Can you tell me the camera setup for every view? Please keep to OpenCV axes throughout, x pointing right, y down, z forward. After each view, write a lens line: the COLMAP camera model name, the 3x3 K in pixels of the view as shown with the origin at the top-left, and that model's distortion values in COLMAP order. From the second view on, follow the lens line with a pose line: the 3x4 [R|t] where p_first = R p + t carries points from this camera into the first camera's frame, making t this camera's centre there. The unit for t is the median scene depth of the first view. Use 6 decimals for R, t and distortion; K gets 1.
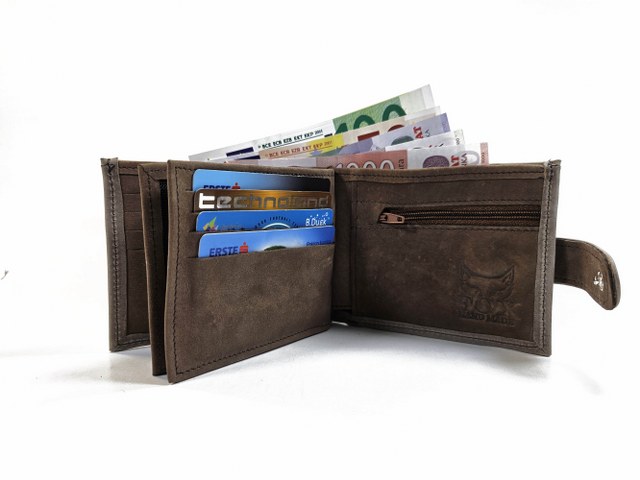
lens RADIAL K [[432.7, 0, 352.2], [0, 432.7, 234.4], [0, 0, 1]] dist [0.001991, -0.008067]
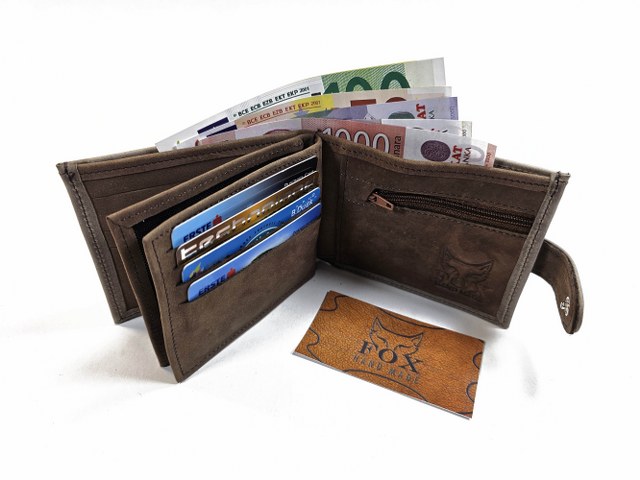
lens RADIAL K [[432.7, 0, 346.5], [0, 432.7, 235.1], [0, 0, 1]] dist [0.001991, -0.008067]
pose [[0.998527, 0.036379, 0.040259, -0.020969], [-0.051964, 0.854699, 0.516517, -0.473955], [-0.015619, -0.517848, 0.855330, 0.147935]]
